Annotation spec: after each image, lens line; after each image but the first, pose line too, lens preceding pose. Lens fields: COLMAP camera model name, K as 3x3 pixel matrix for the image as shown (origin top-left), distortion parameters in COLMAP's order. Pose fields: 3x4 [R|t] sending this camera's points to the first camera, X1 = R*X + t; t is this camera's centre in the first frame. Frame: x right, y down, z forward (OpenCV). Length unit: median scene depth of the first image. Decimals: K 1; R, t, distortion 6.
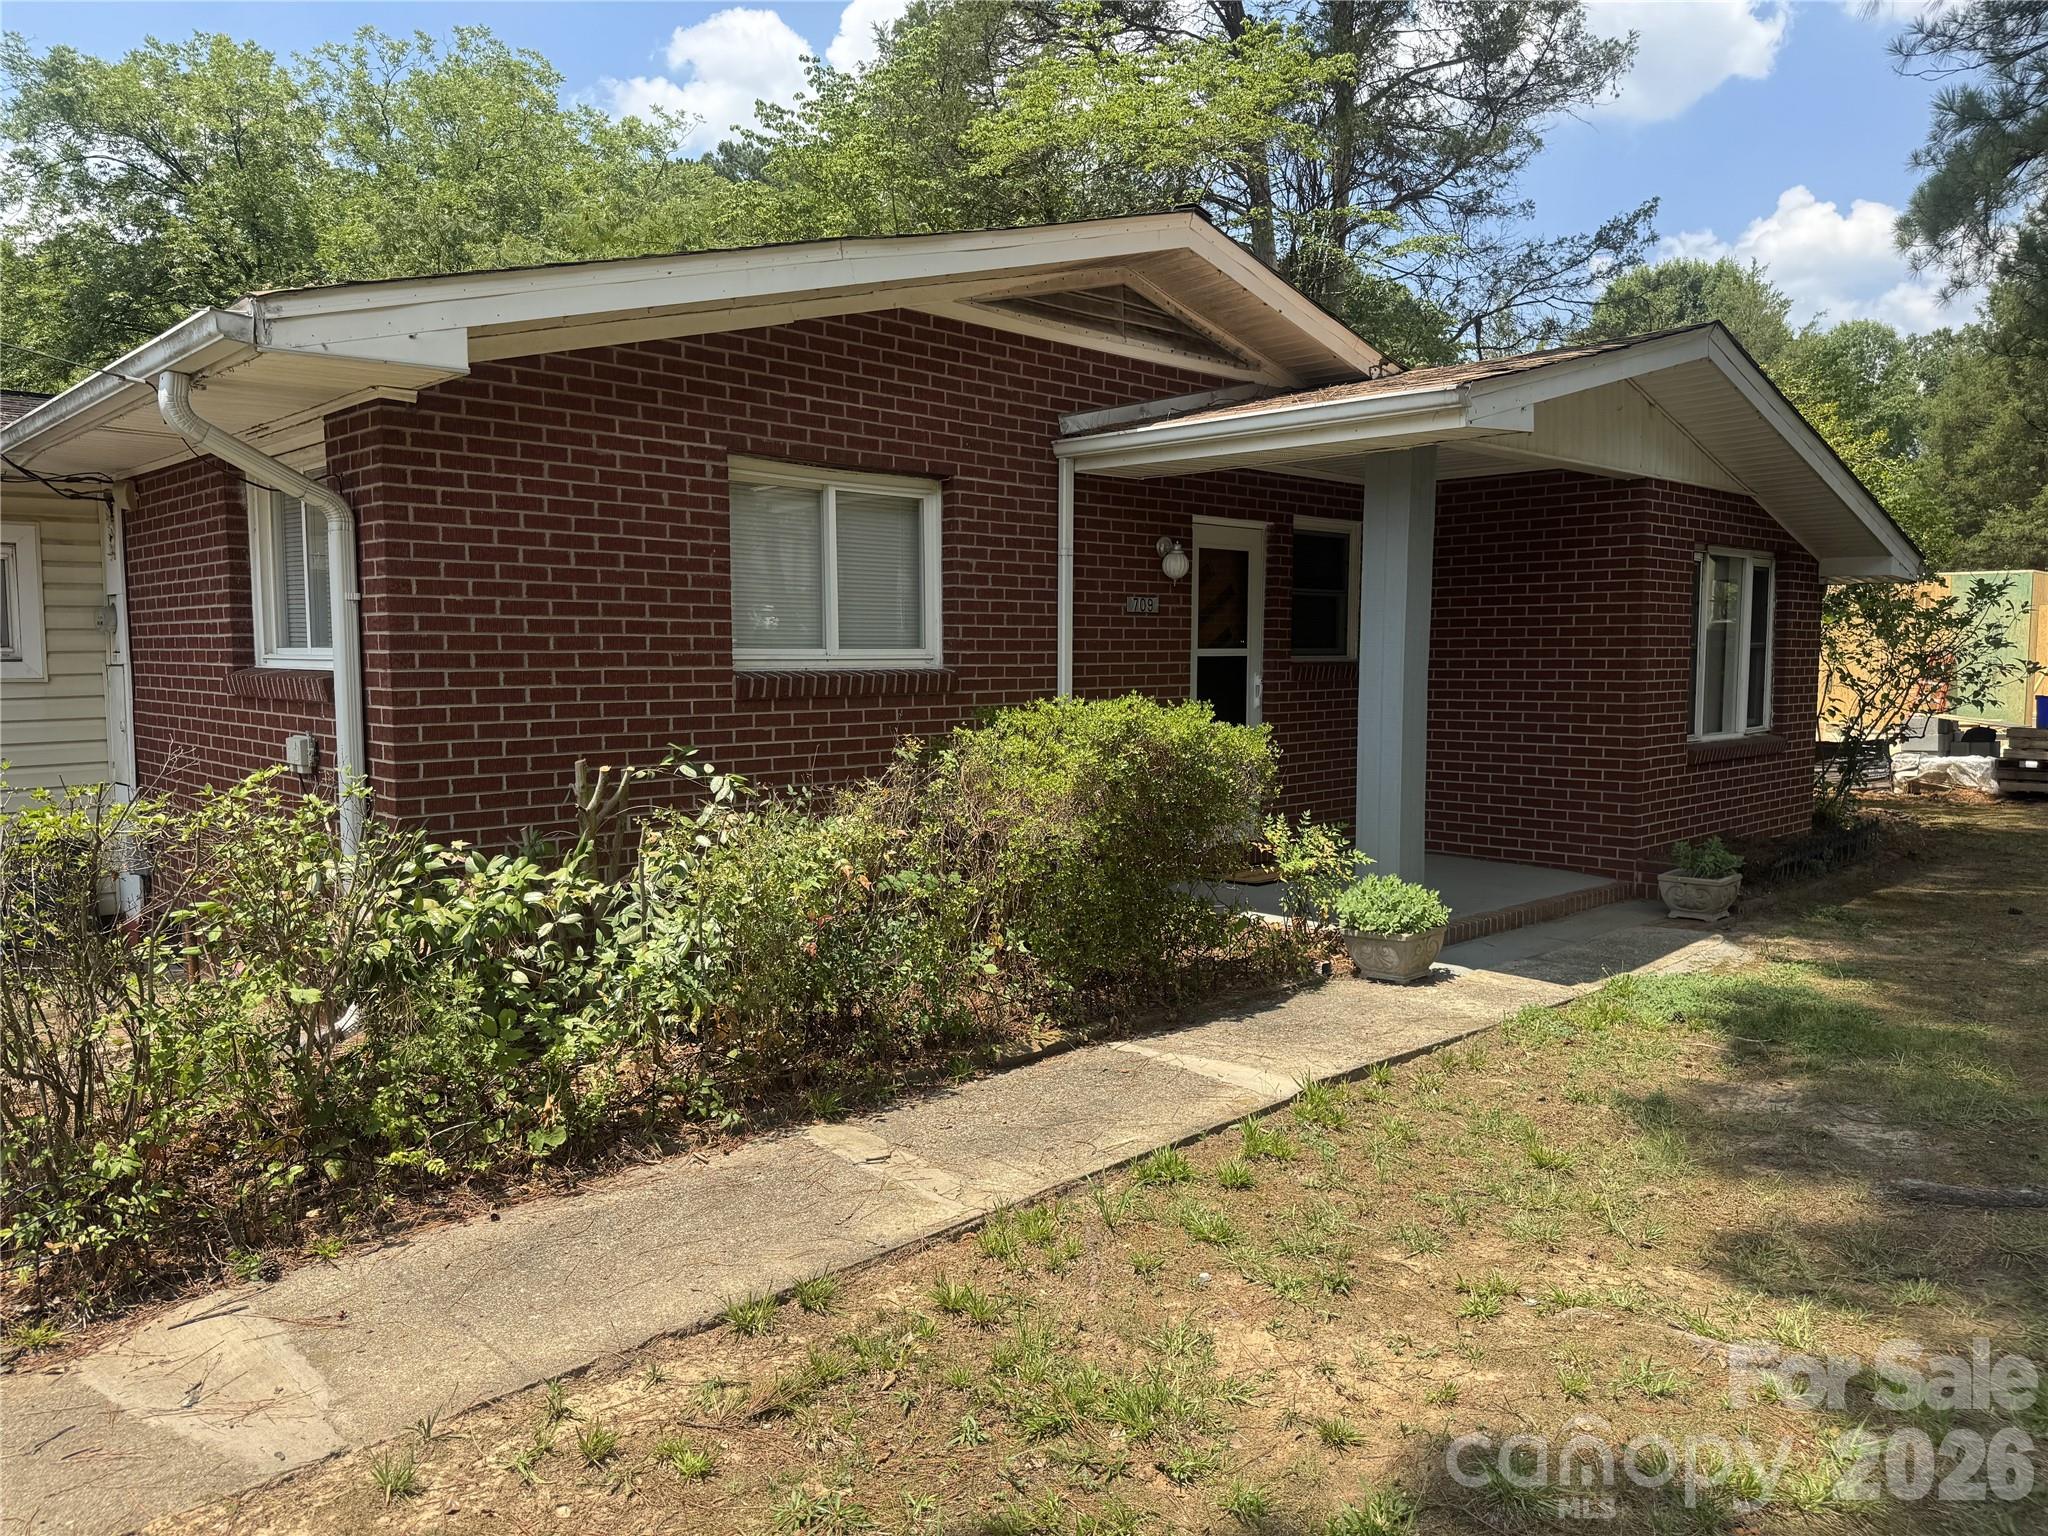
lens RADIAL K [[1459.6, 0, 1020.1], [0, 1459.6, 775.9], [0, 0, 1]] dist [0.070541, -0.088509]
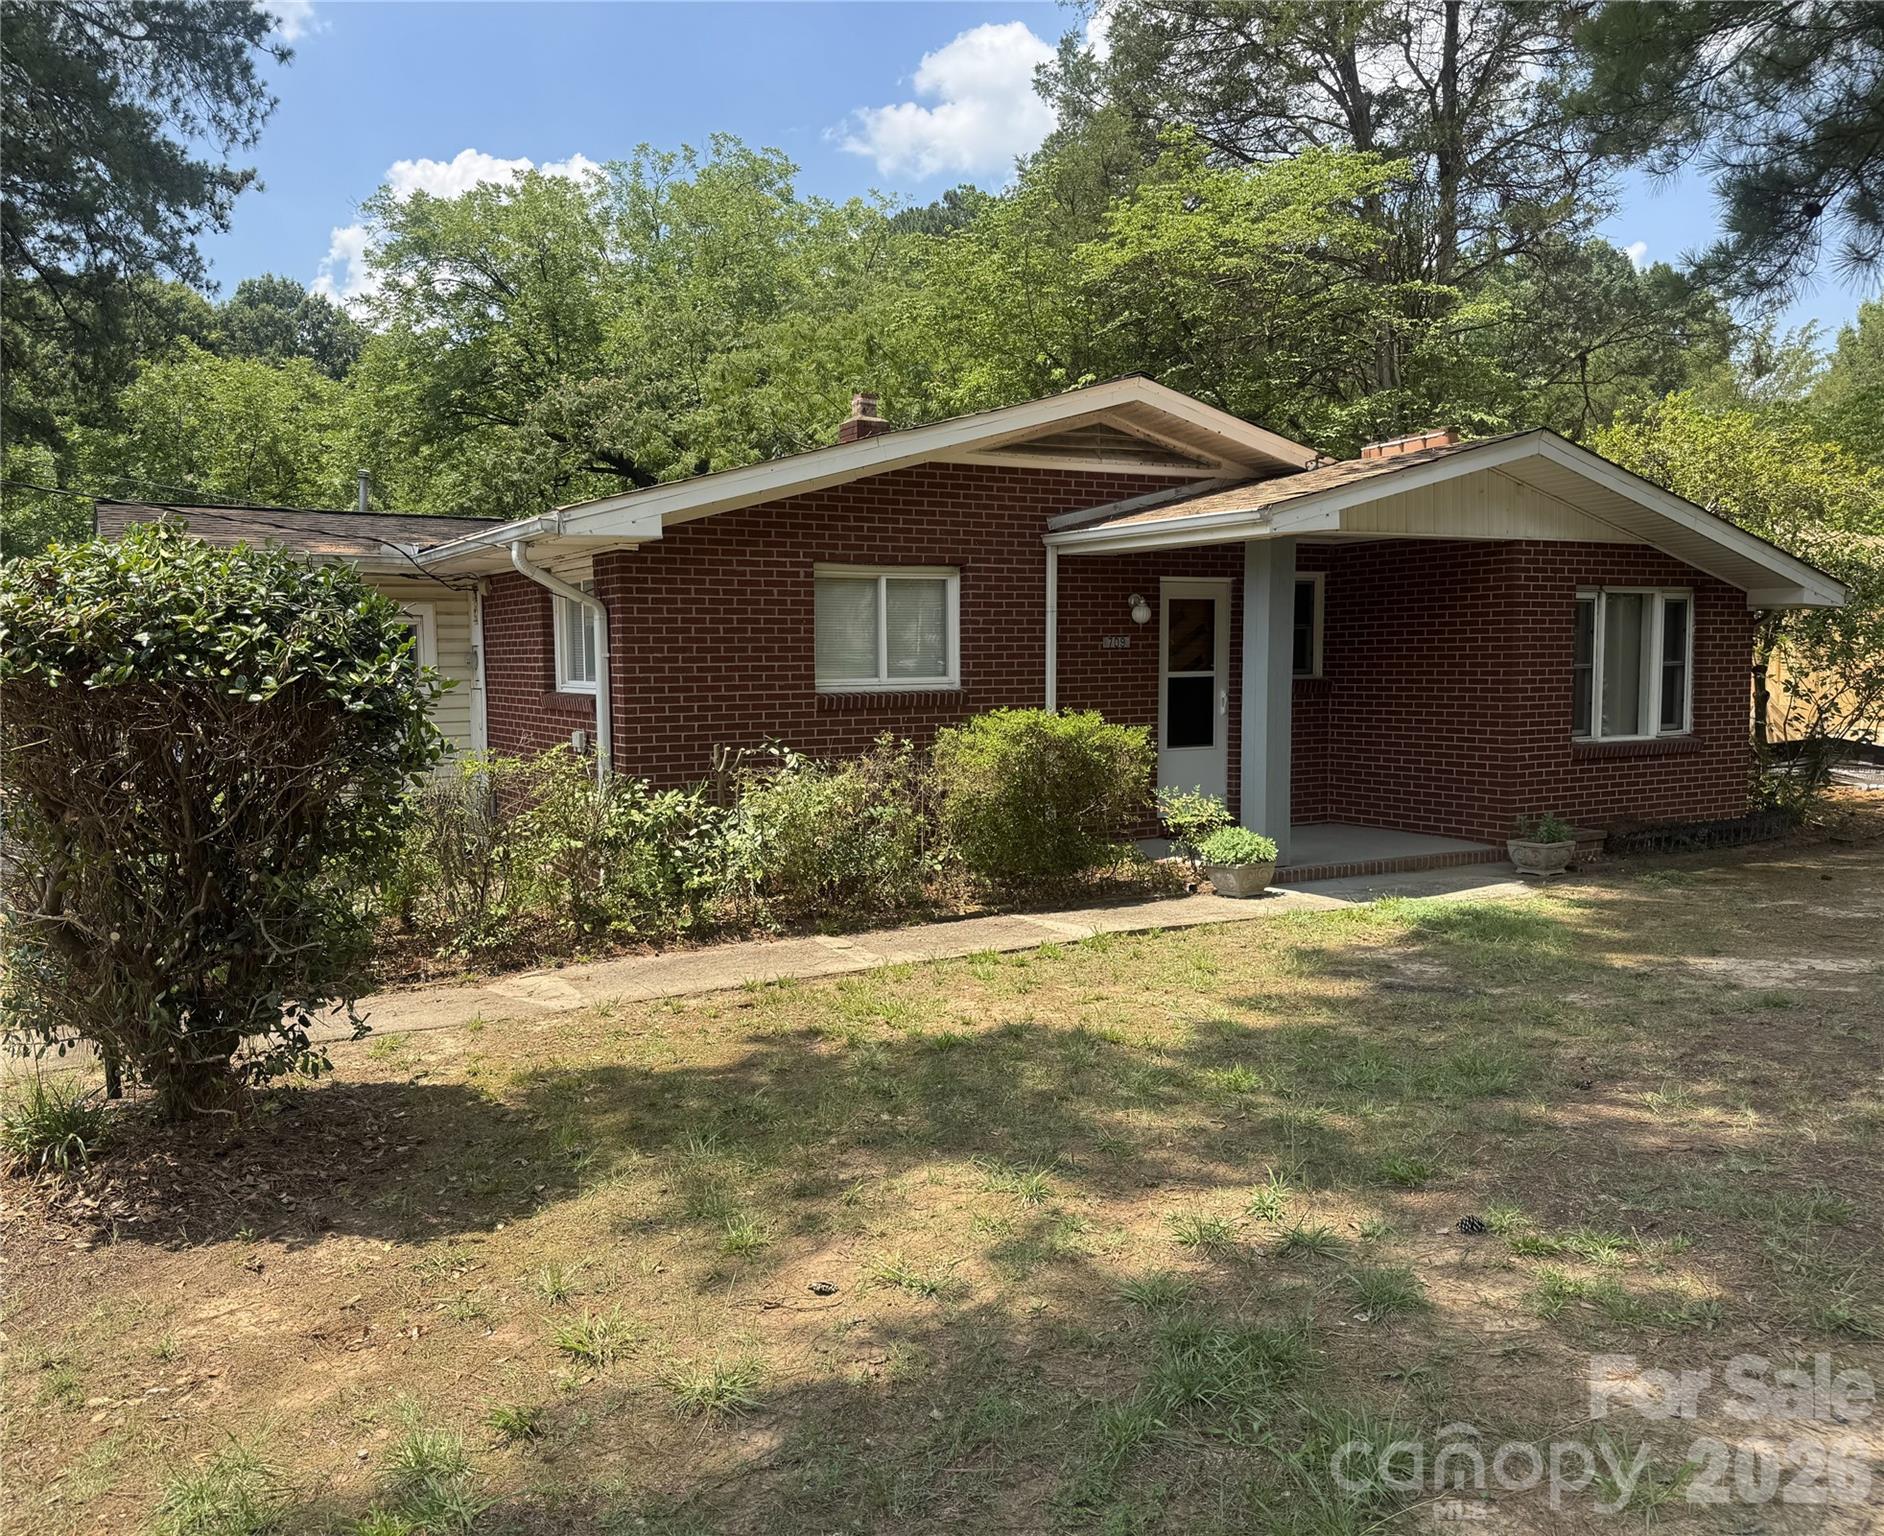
lens RADIAL K [[1468.0, 0, 855.1], [0, 1468.0, 773.6], [0, 0, 1]] dist [0.080855, -0.183227]
pose [[0.963161, 0.011108, -0.268695, 0.266012], [-0.012585, 0.999914, -0.003776, 0.022714], [0.268630, 0.007018, 0.963218, -0.529523]]
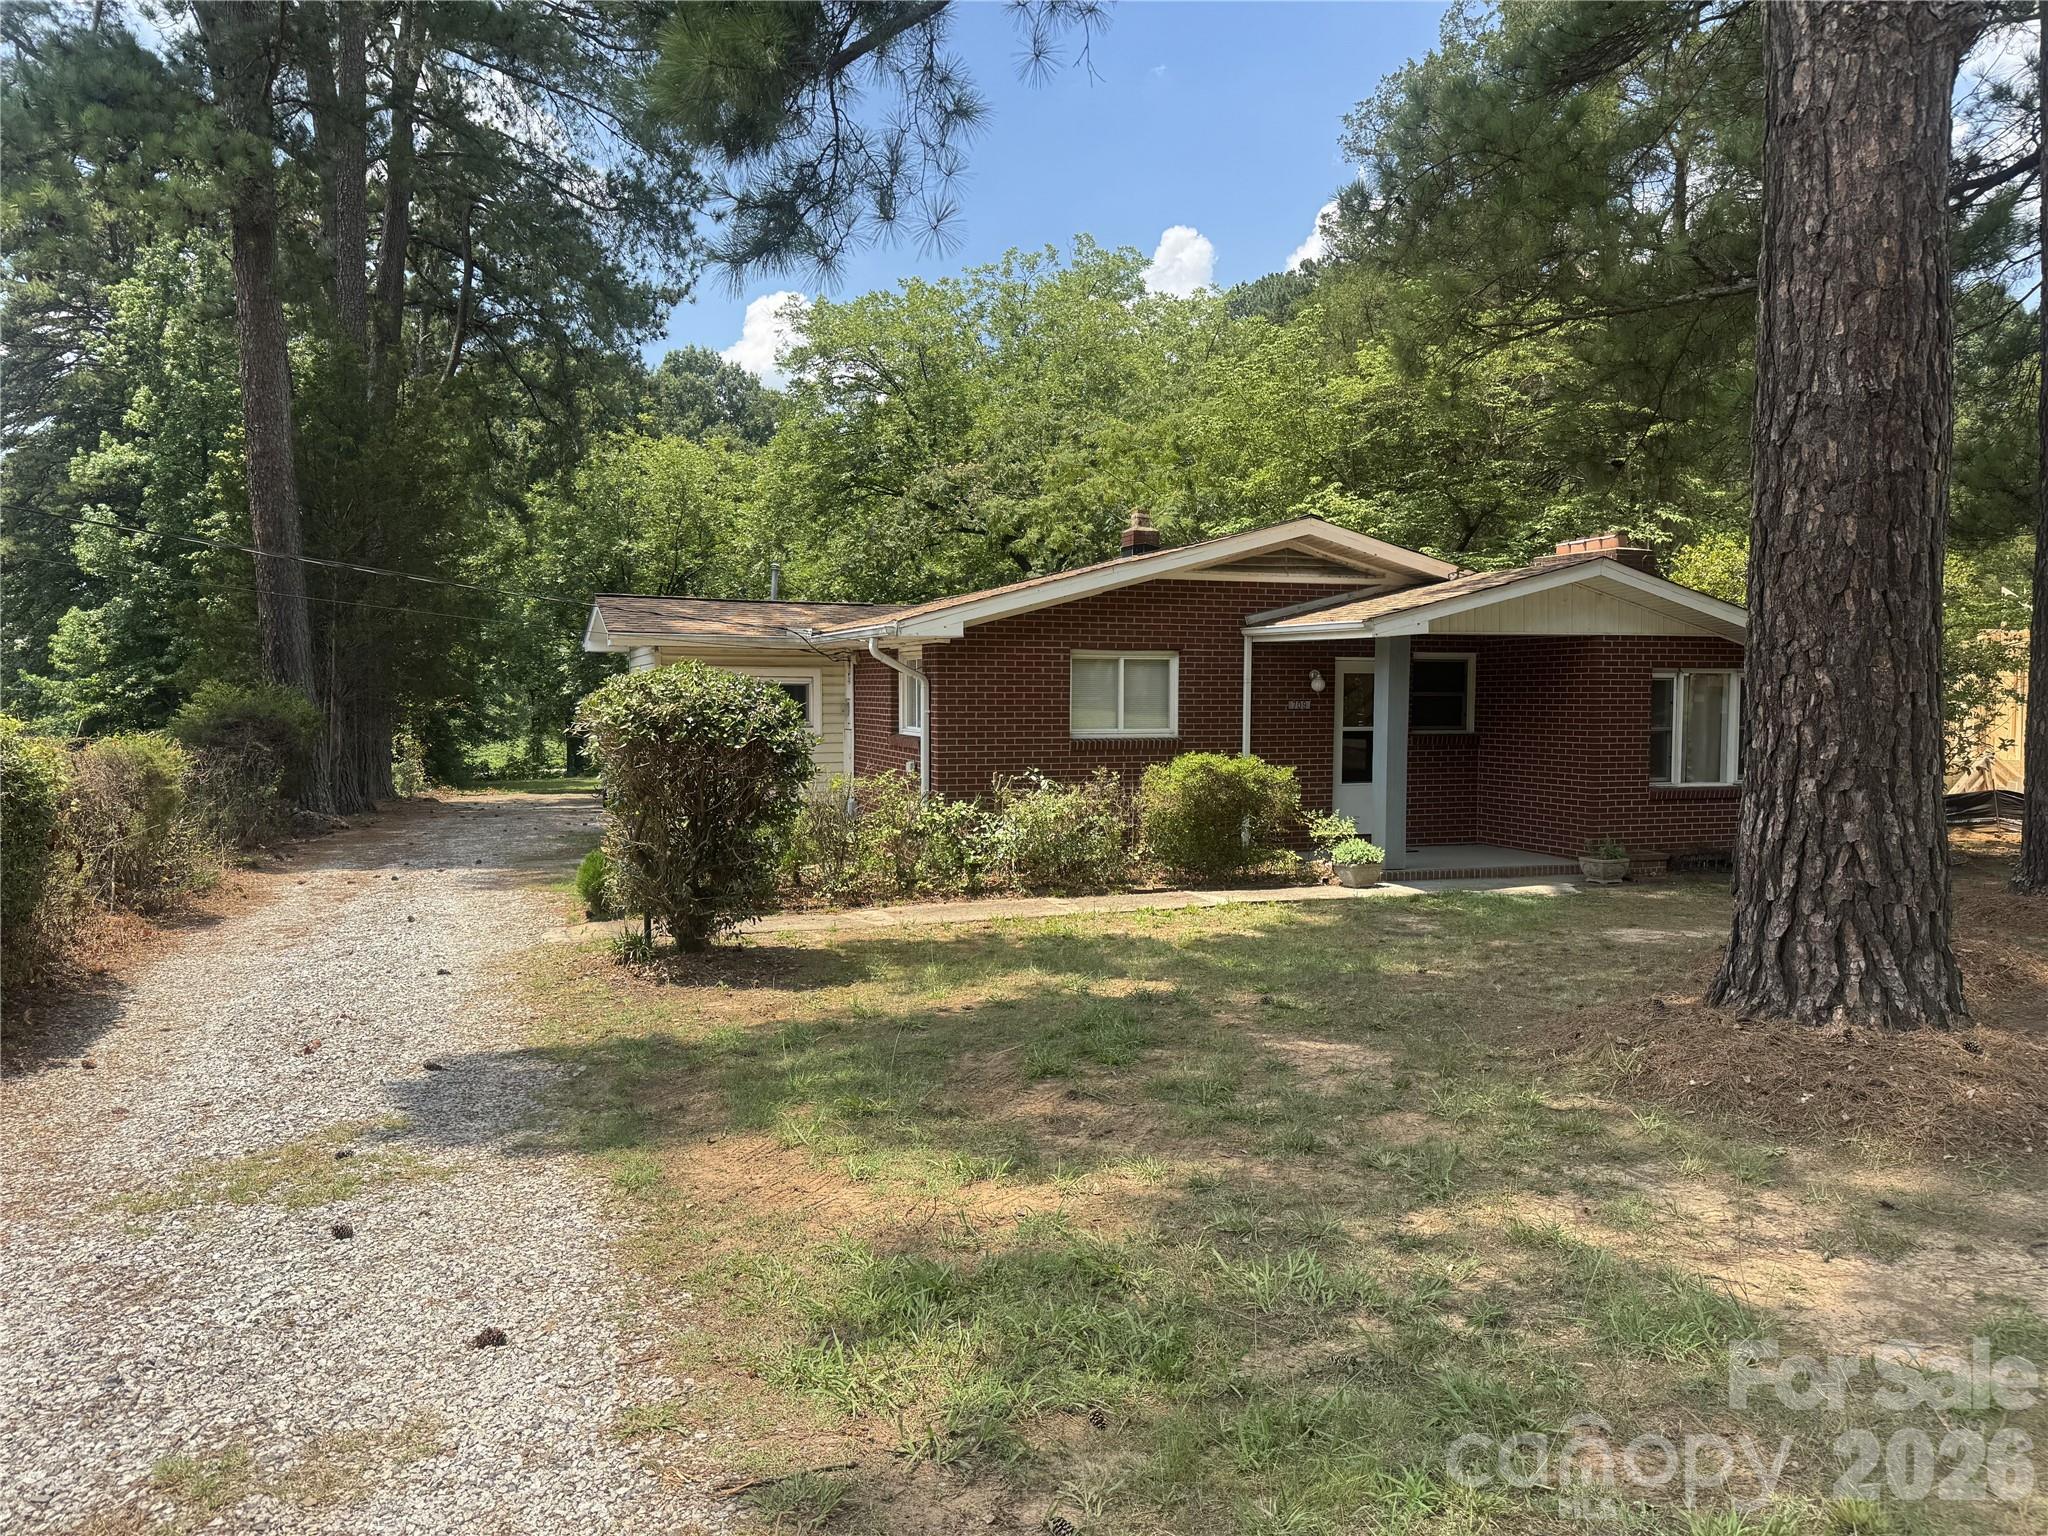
lens RADIAL K [[1457.1, 0, 985.5], [0, 1457.1, 766.9], [0, 0, 1]] dist [0.001674, 0.000759]
pose [[0.904986, 0.025603, -0.424671, 0.629538], [-0.039576, 0.998926, -0.024113, 0.034033], [0.423597, 0.038629, 0.905027, -1.104814]]
